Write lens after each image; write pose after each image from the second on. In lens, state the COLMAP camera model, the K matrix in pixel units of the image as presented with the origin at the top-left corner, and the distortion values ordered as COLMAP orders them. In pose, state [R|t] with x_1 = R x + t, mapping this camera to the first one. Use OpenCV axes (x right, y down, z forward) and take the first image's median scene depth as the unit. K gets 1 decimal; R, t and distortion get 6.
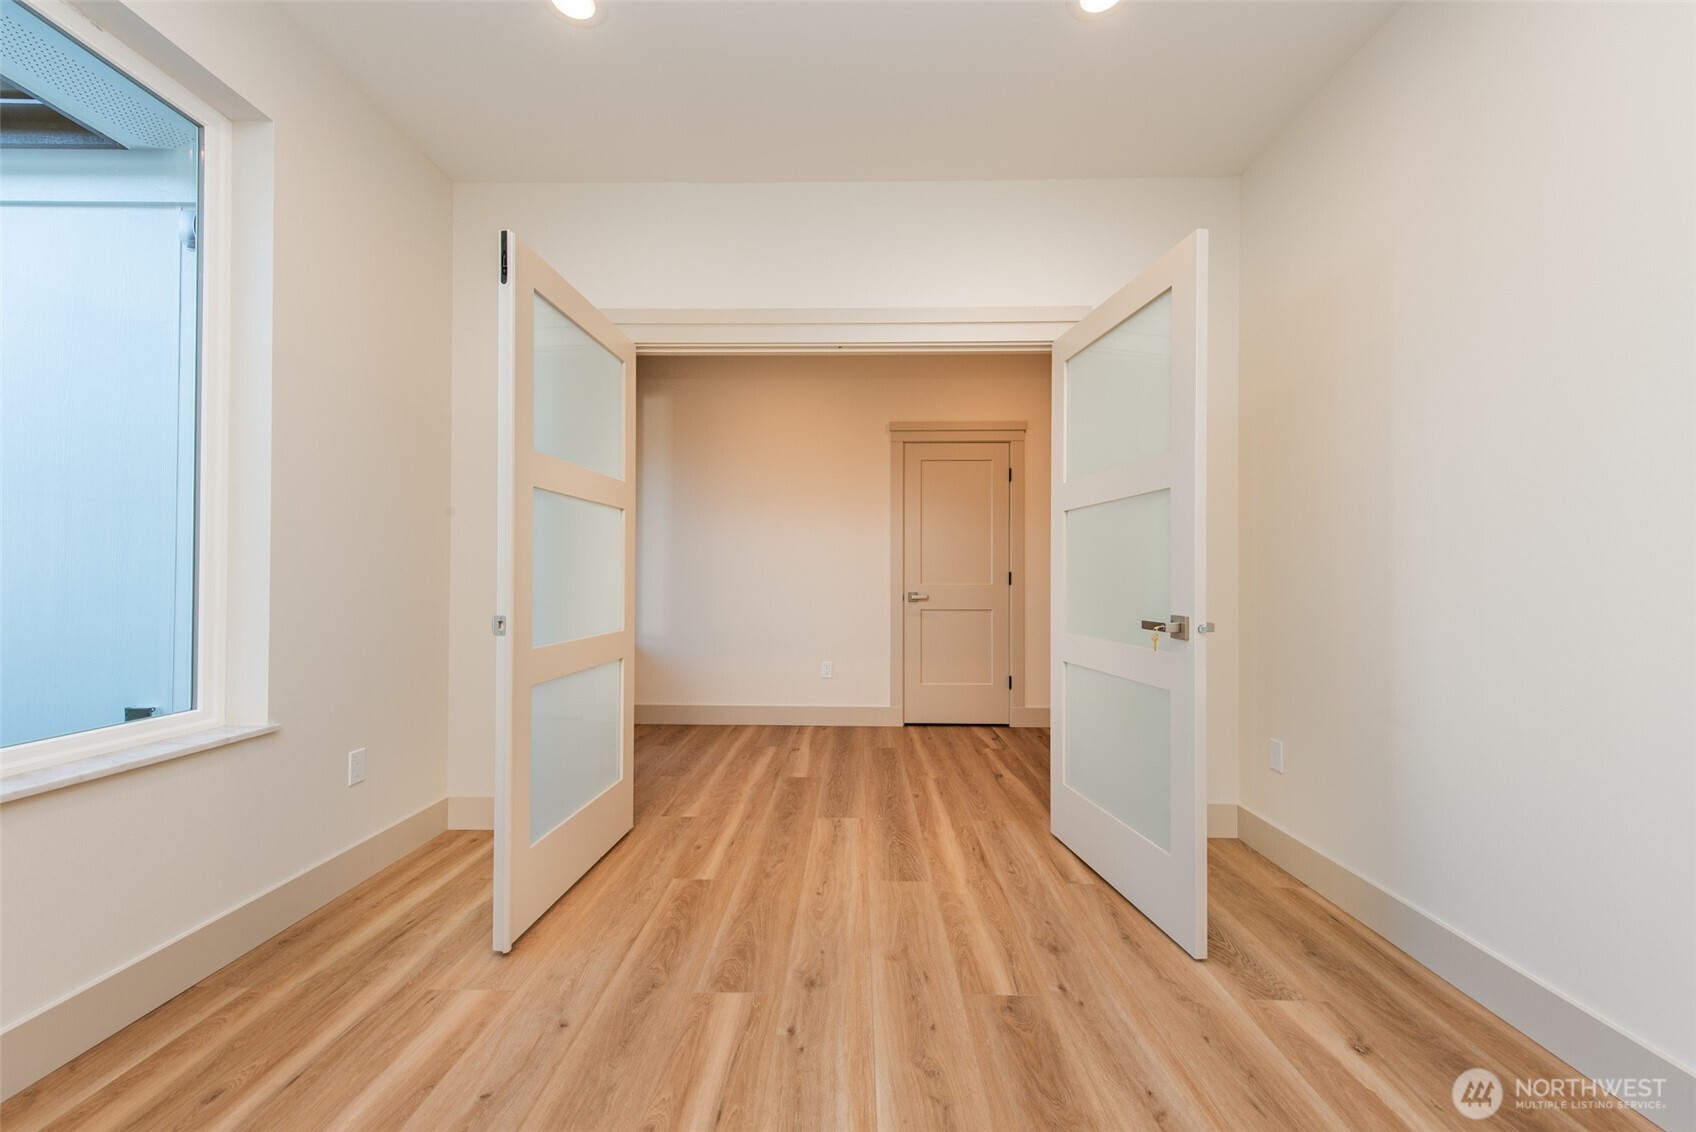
lens RADIAL K [[668.6, 0, 849.1], [0, 668.6, 574.7], [0, 0, 1]] dist [0.009319, -0.001263]
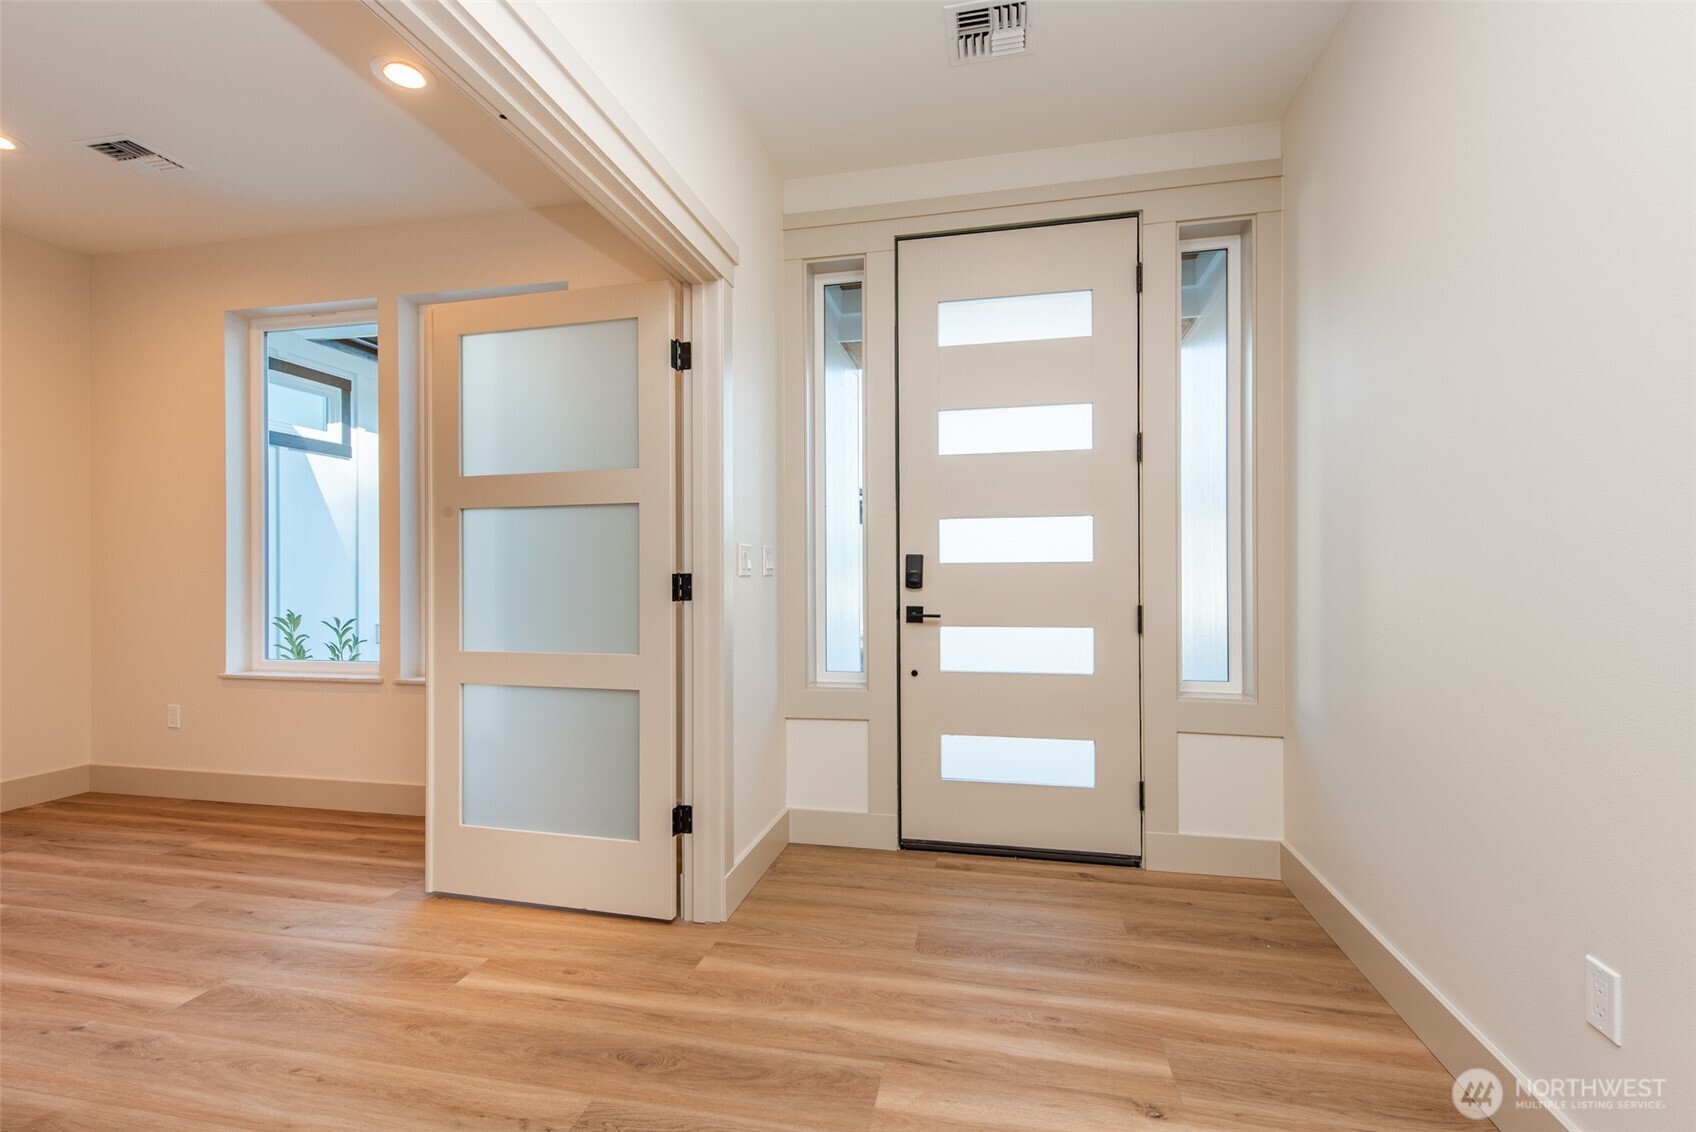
lens RADIAL K [[772.6, 0, 854.8], [0, 772.6, 570.7], [0, 0, 1]] dist [0.012666, -0.000550]
pose [[-0.211328, -0.000317, -0.977415, 0.580194], [0.013928, 0.999897, -0.003336, -0.014115], [0.977316, -0.014318, -0.211302, 1.656829]]
